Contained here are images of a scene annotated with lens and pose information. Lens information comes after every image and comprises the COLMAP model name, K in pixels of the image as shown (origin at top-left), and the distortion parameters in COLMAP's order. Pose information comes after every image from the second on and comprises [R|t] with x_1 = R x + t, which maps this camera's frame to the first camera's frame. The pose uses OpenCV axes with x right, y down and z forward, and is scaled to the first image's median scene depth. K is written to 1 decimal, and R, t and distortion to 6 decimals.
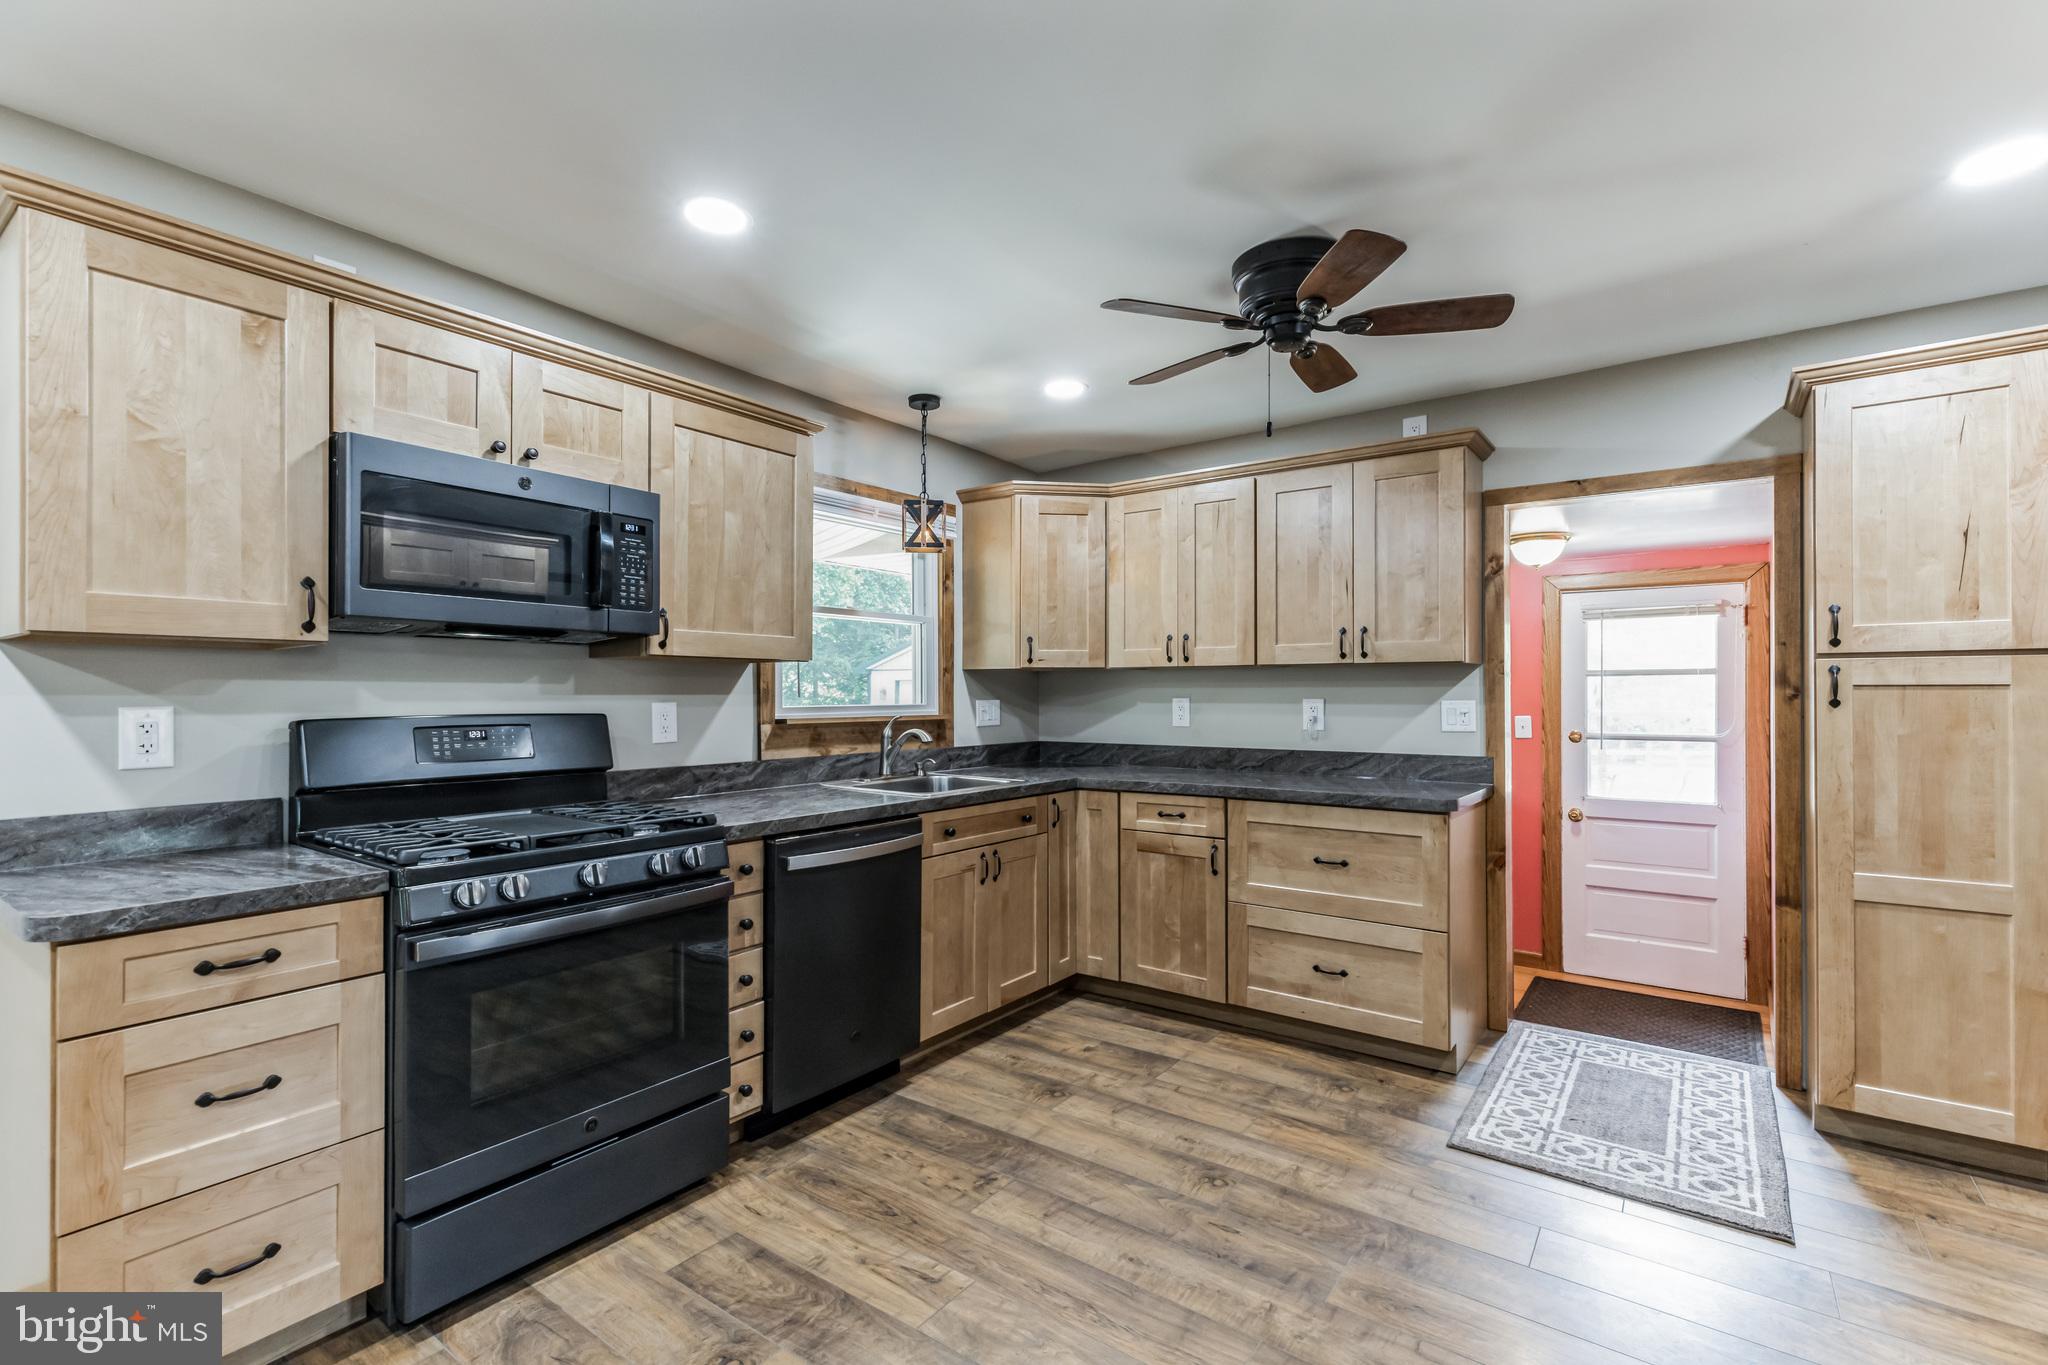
lens RADIAL K [[922.2, 0, 994.8], [0, 922.2, 690.8], [0, 0, 1]] dist [0.005170, 0.000376]
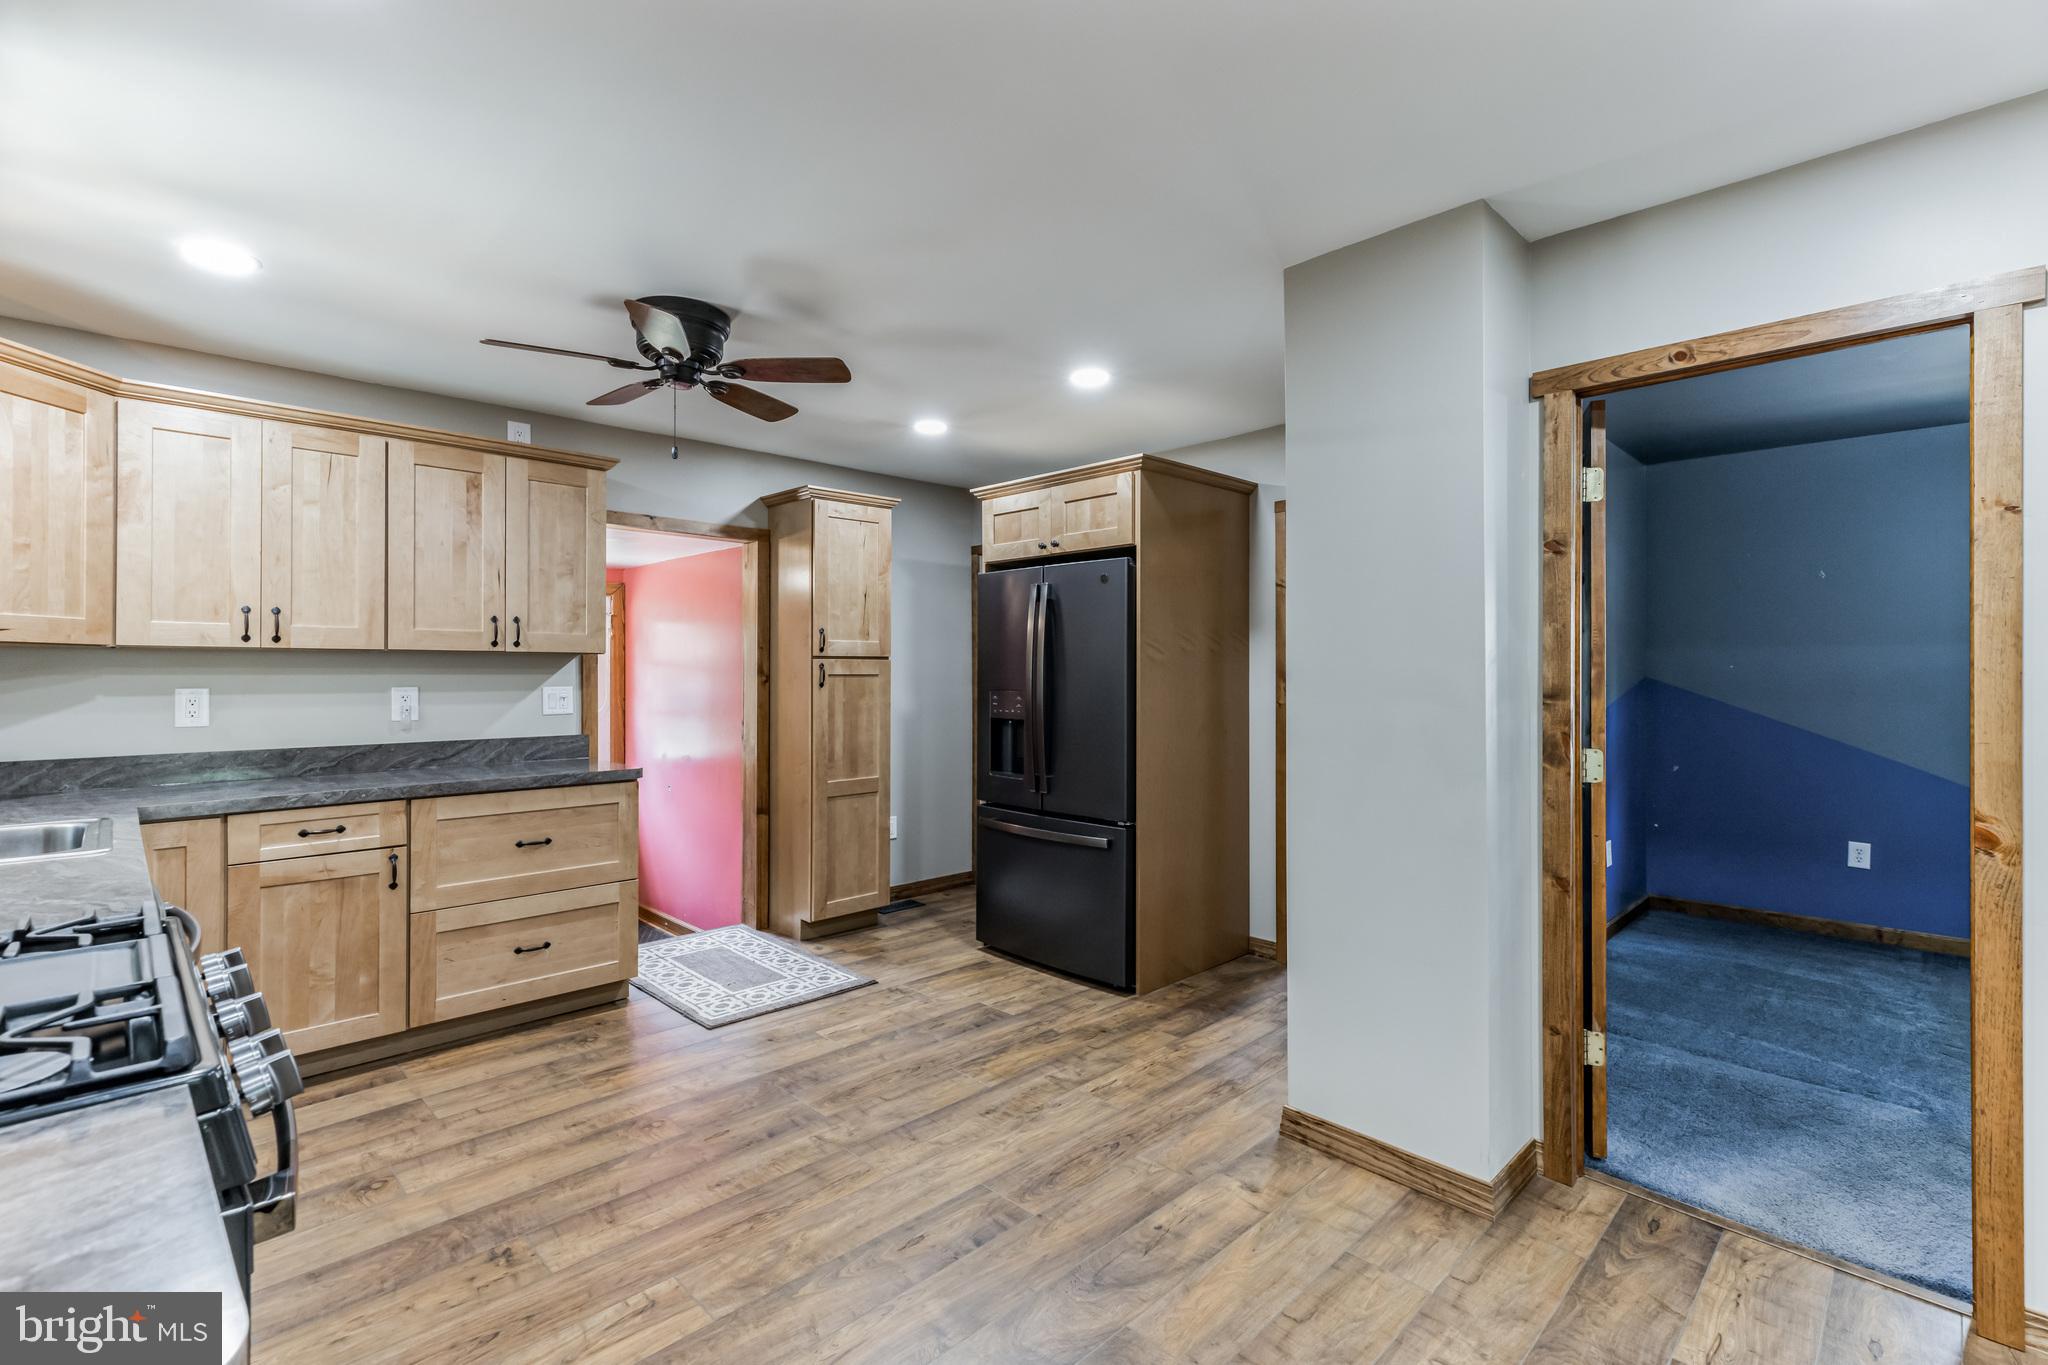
lens RADIAL K [[933.0, 0, 1020.3], [0, 933.0, 668.0], [0, 0, 1]] dist [0.002622, 0.000301]
pose [[0.140345, 0.008700, 0.990064, -0.590251], [0.000608, 0.999960, -0.008873, -0.002046], [-0.990102, 0.001848, 0.140335, 0.301378]]
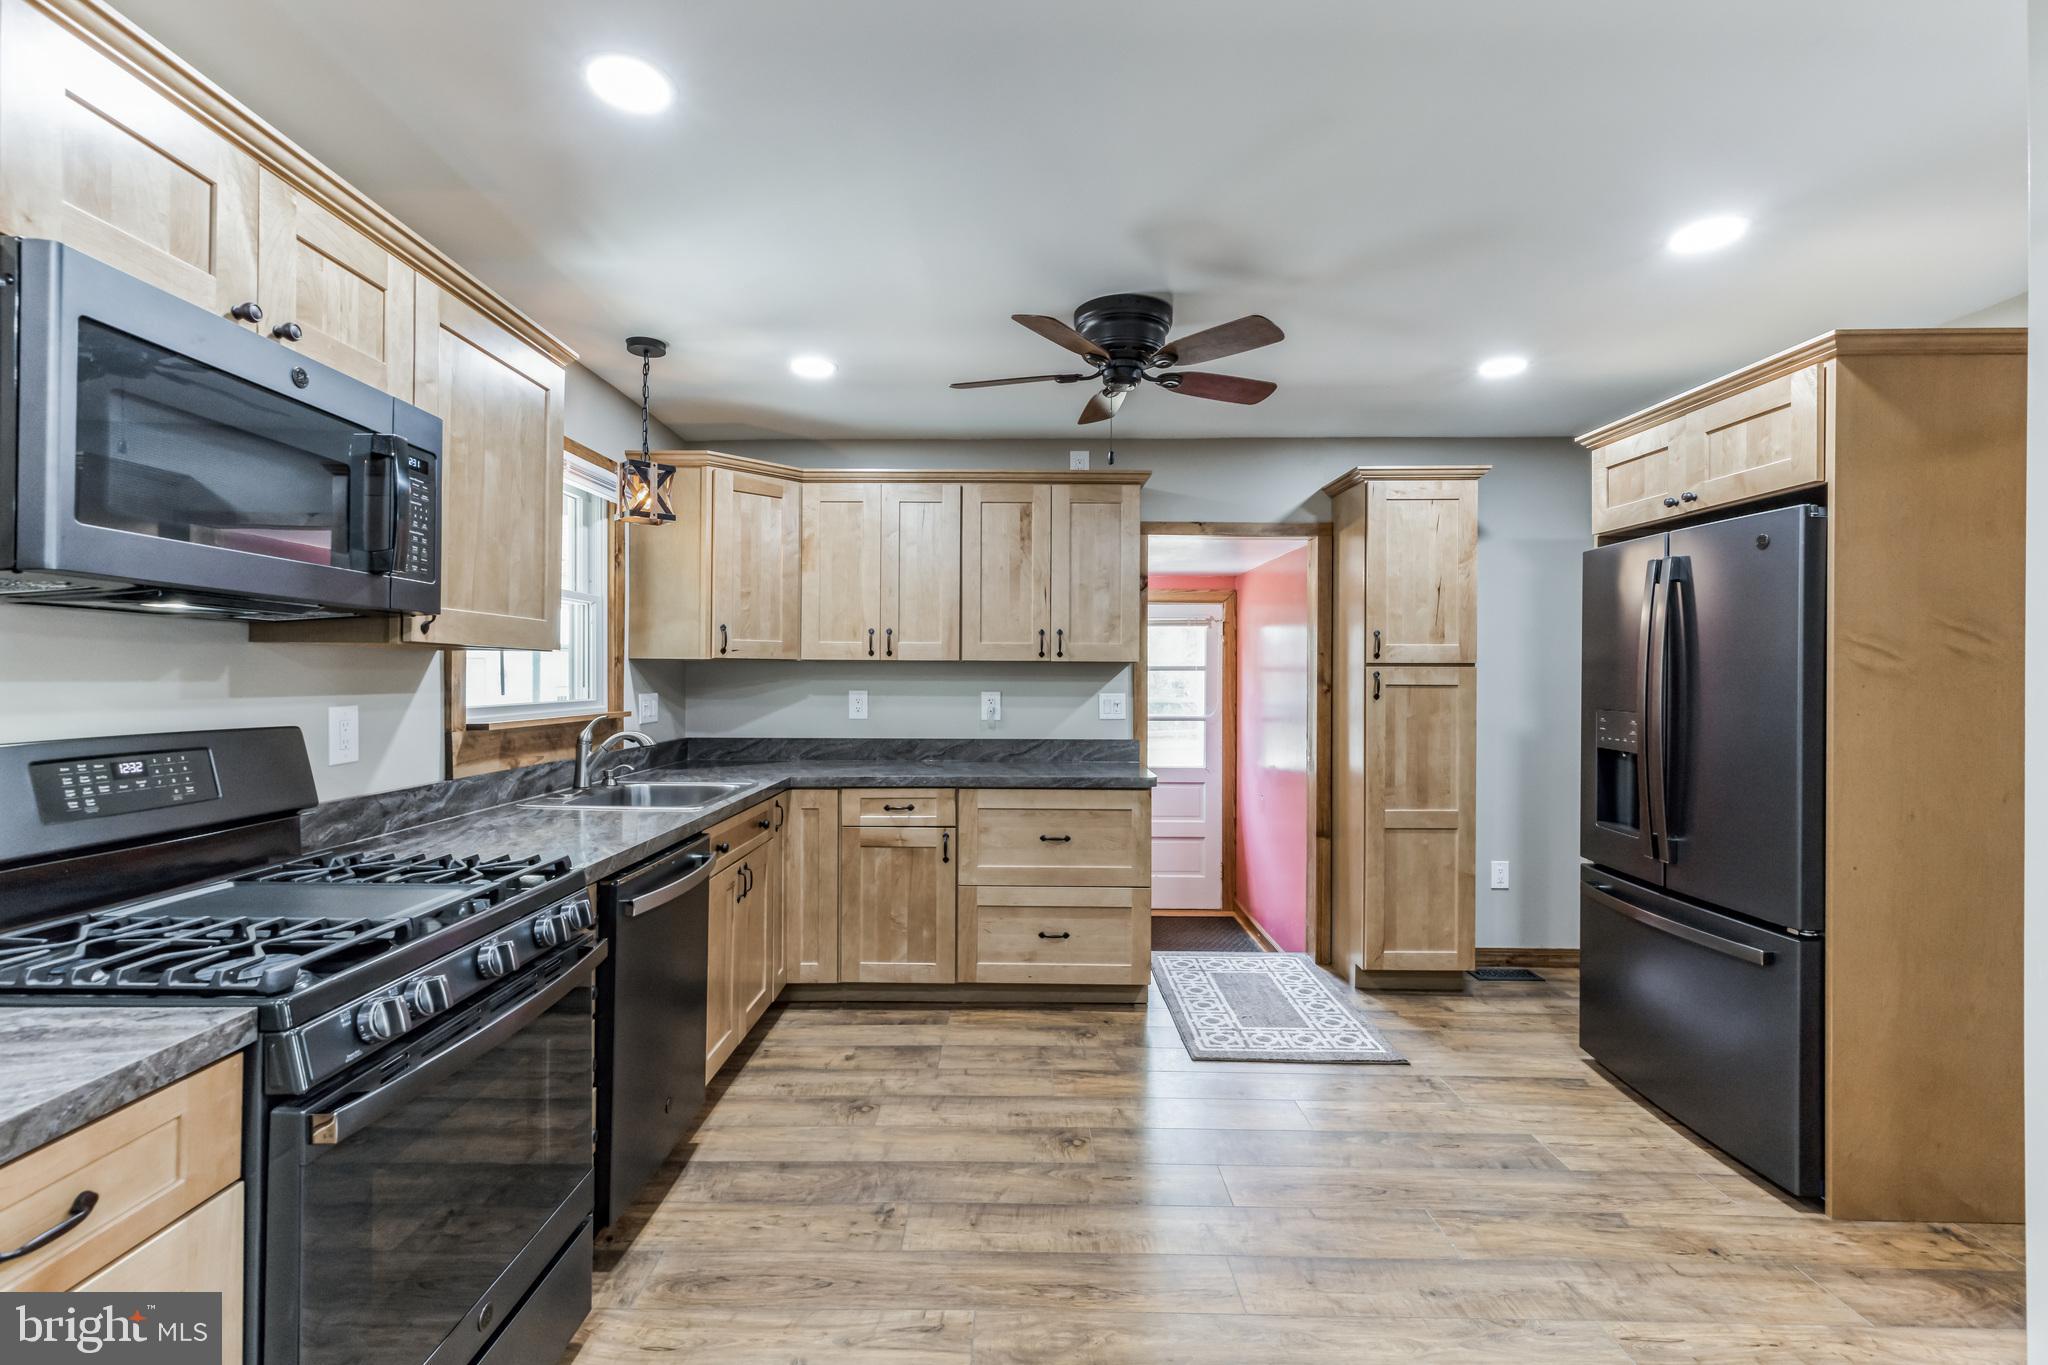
lens RADIAL K [[922.8, 0, 1000.2], [0, 922.8, 671.8], [0, 0, 1]] dist [0.003819, 0.000361]
pose [[0.804957, 0.007431, 0.593287, -0.352053], [-0.006965, 0.999971, -0.003074, -0.013723], [-0.593292, -0.001658, 0.804985, 0.130146]]
